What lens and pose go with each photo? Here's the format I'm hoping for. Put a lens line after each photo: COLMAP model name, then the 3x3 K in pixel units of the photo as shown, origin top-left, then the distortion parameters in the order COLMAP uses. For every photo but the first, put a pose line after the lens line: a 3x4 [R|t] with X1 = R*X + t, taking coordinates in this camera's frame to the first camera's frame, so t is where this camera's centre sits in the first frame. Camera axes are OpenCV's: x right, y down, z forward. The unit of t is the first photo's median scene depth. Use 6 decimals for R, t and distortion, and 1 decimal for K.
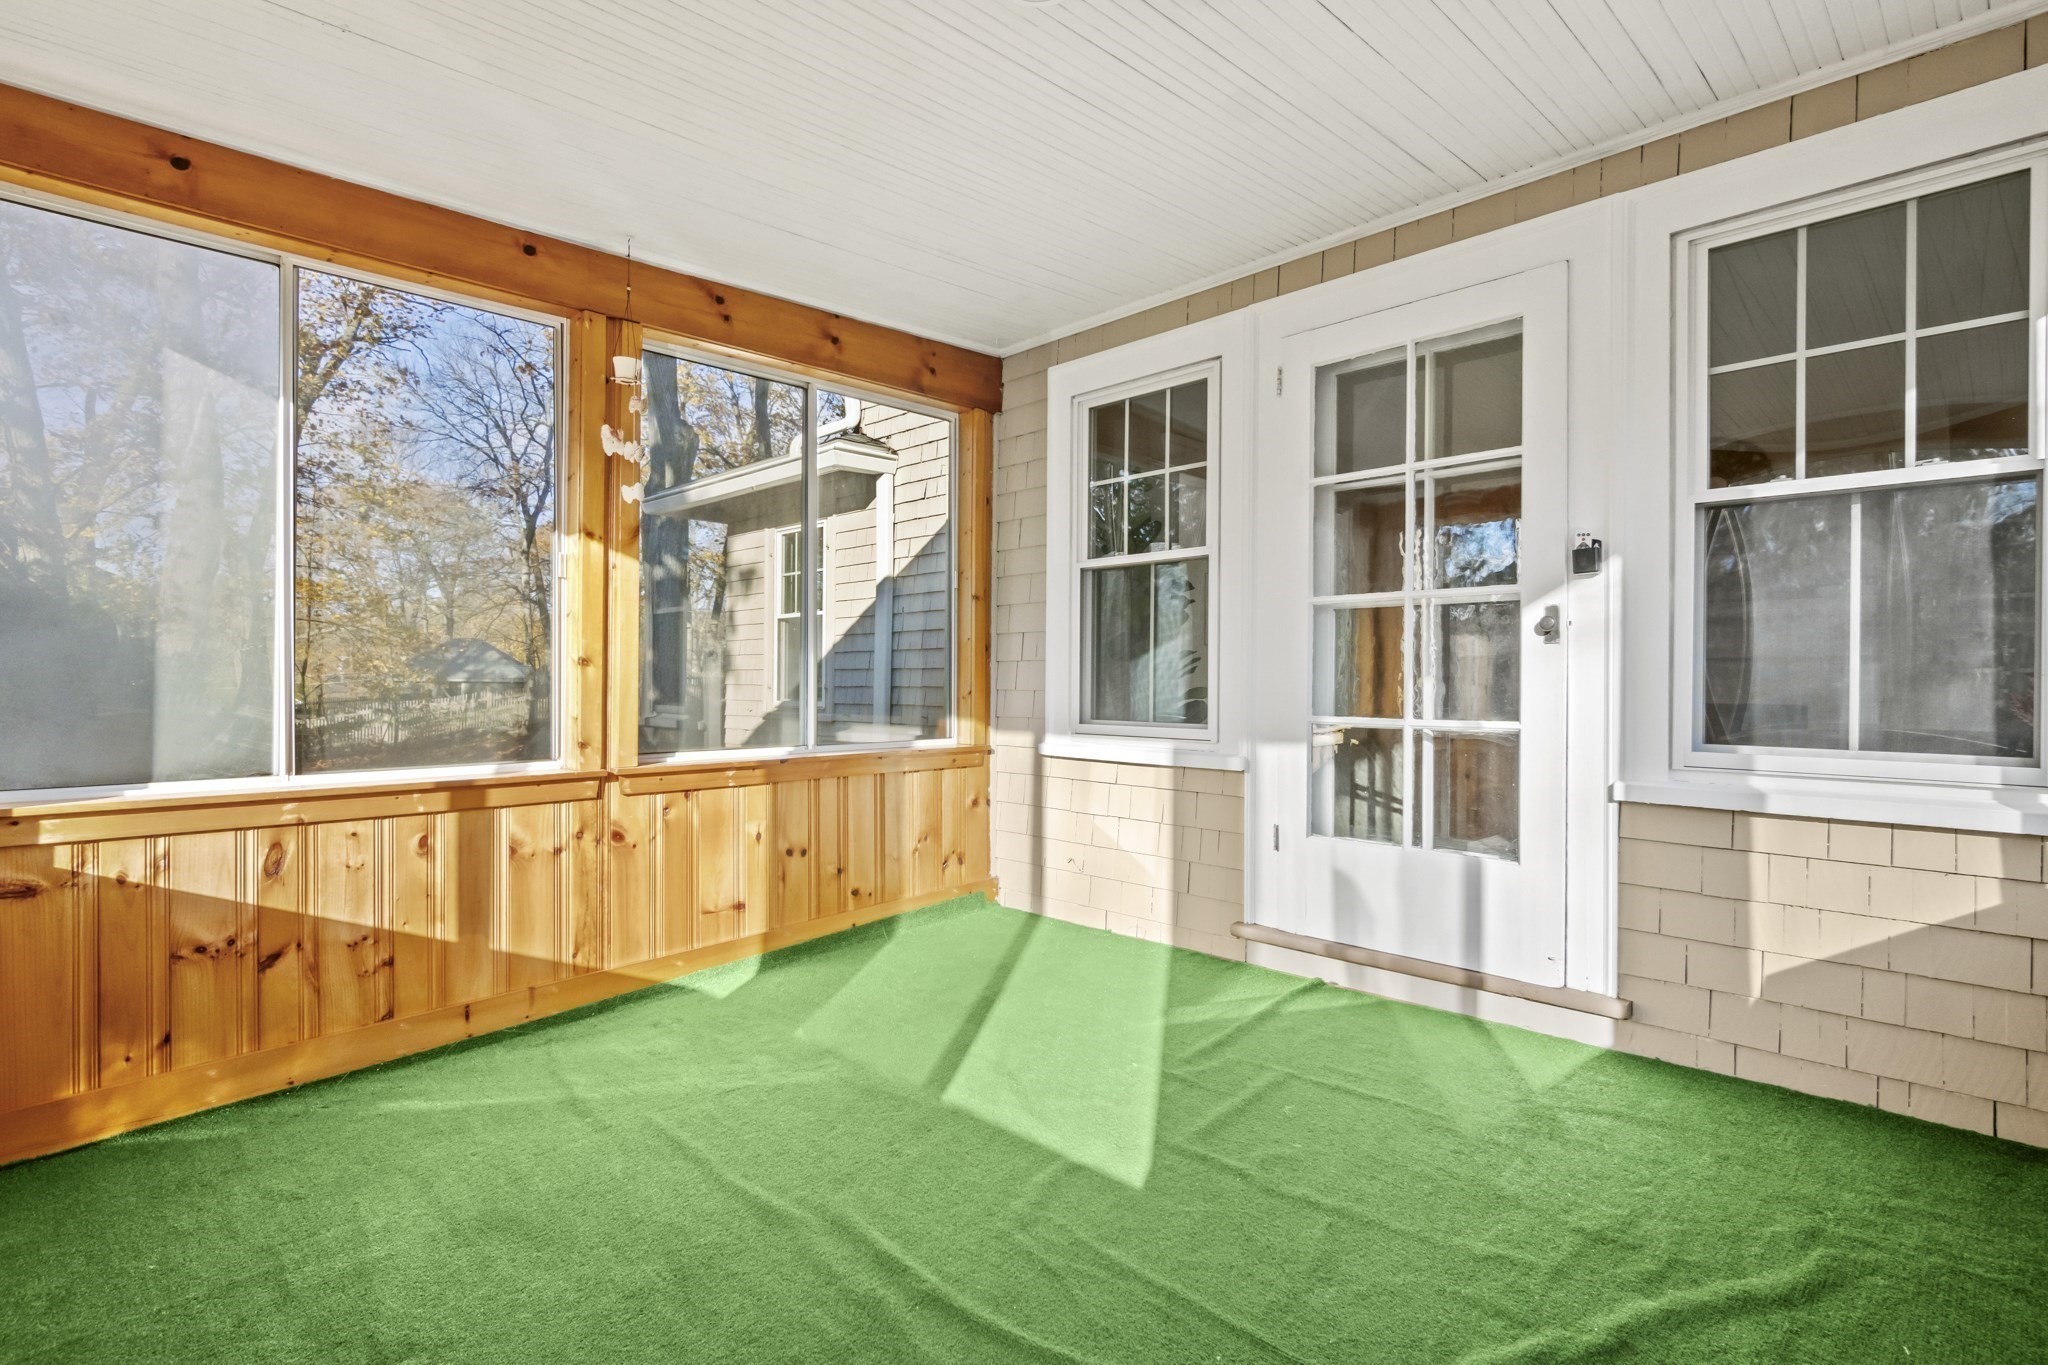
lens RADIAL K [[993.4, 0, 1032.4], [0, 993.4, 668.2], [0, 0, 1]] dist [-0.000417, -0.000043]
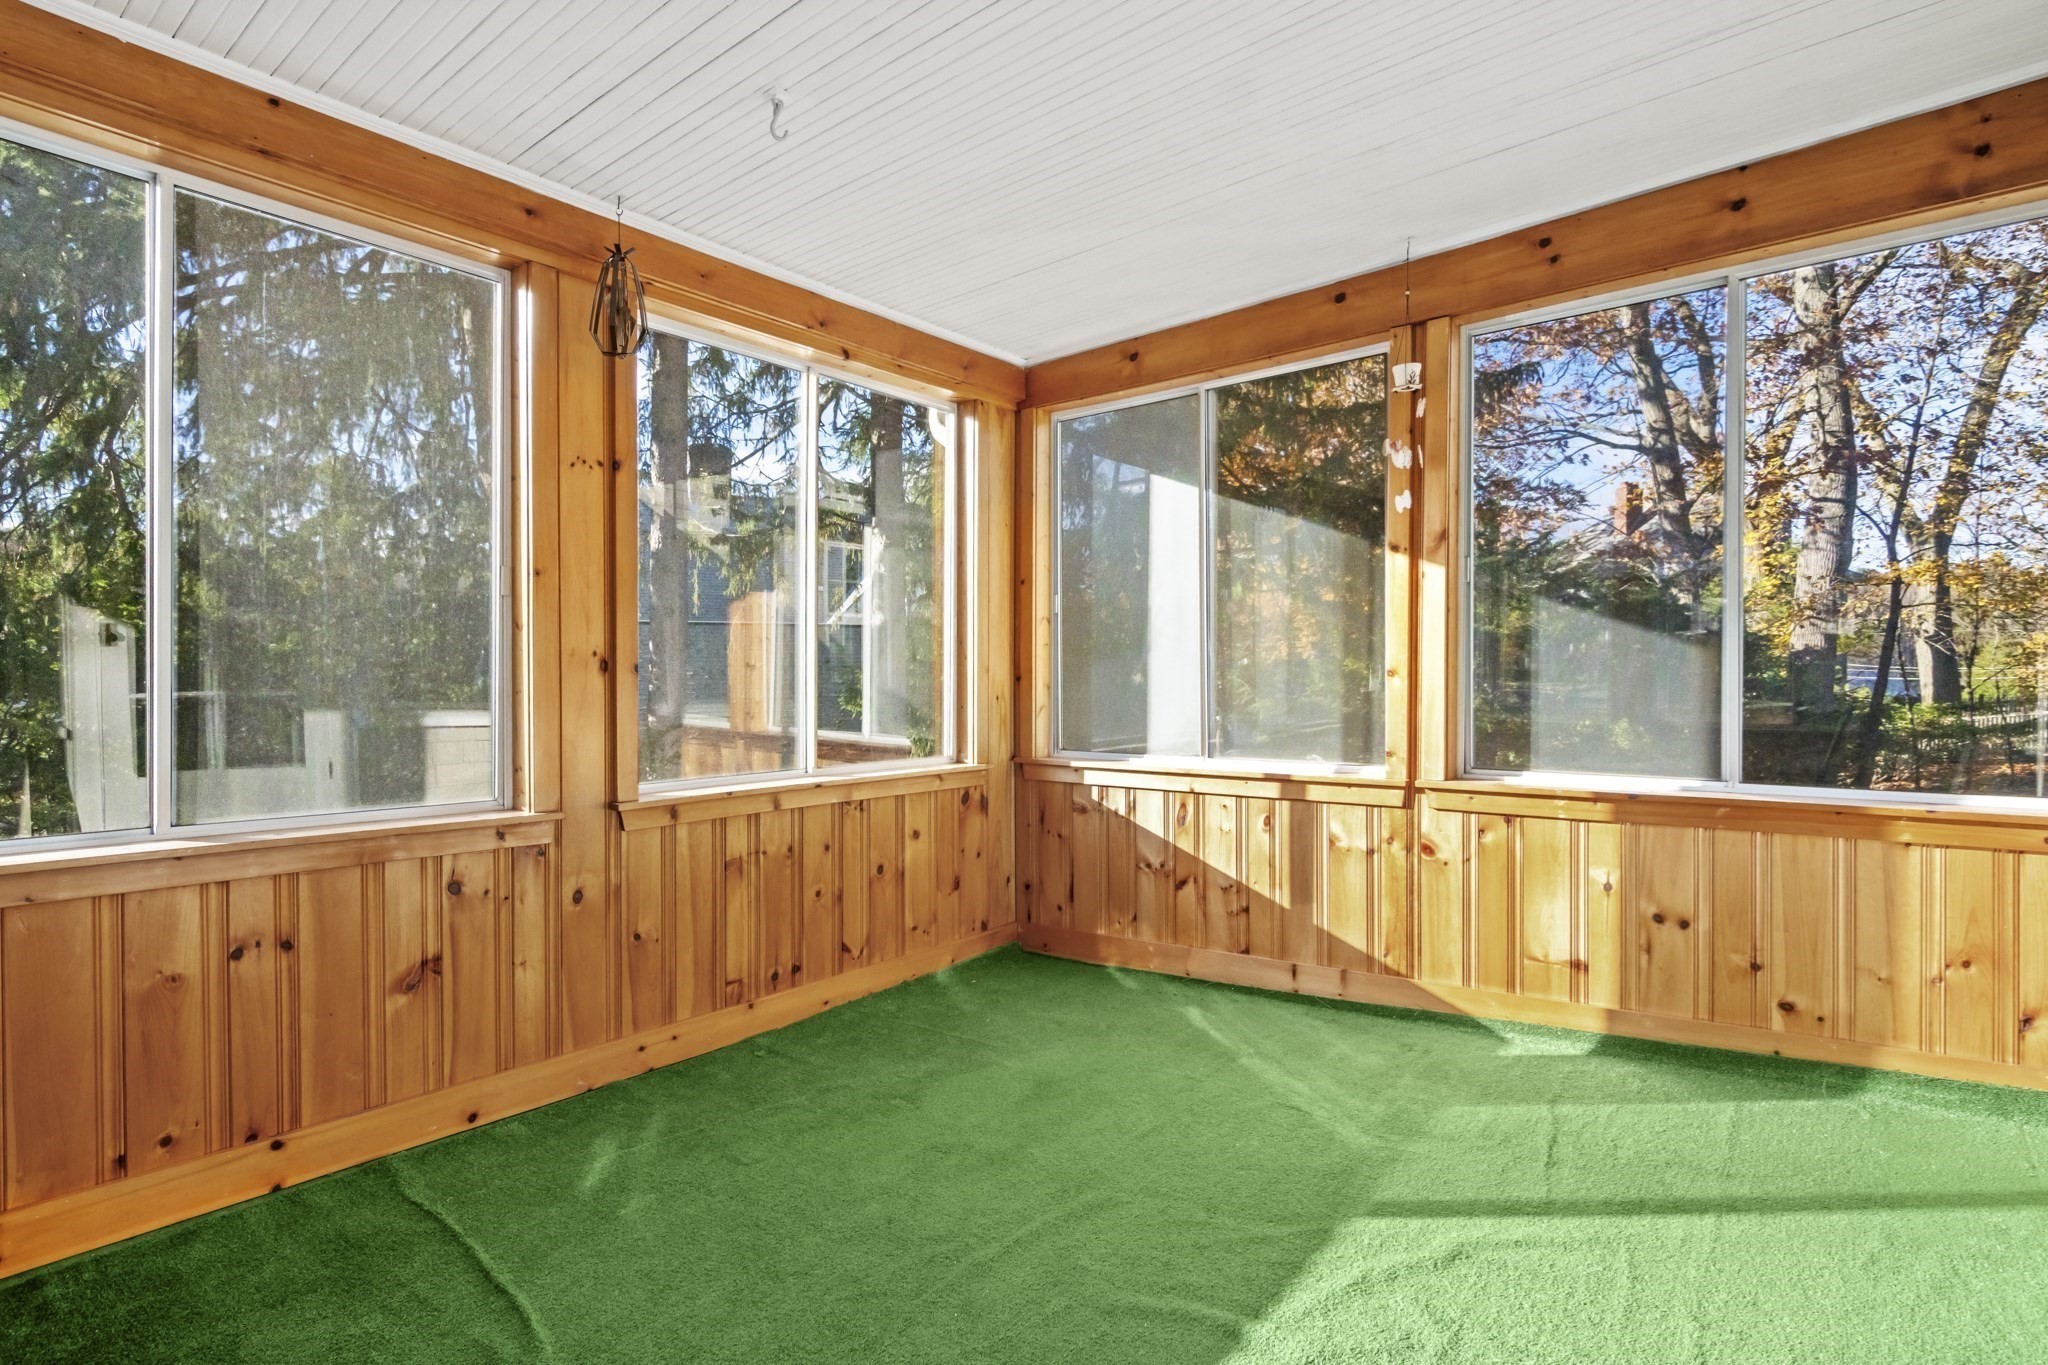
lens RADIAL K [[1009.2, 0, 1026.2], [0, 1009.2, 676.2], [0, 0, 1]] dist [0.000266, -0.000427]
pose [[0.115723, -0.000662, -0.993281, 0.592401], [0.019092, 0.999817, 0.001558, -0.013063], [0.993098, -0.019144, 0.115714, 0.550391]]
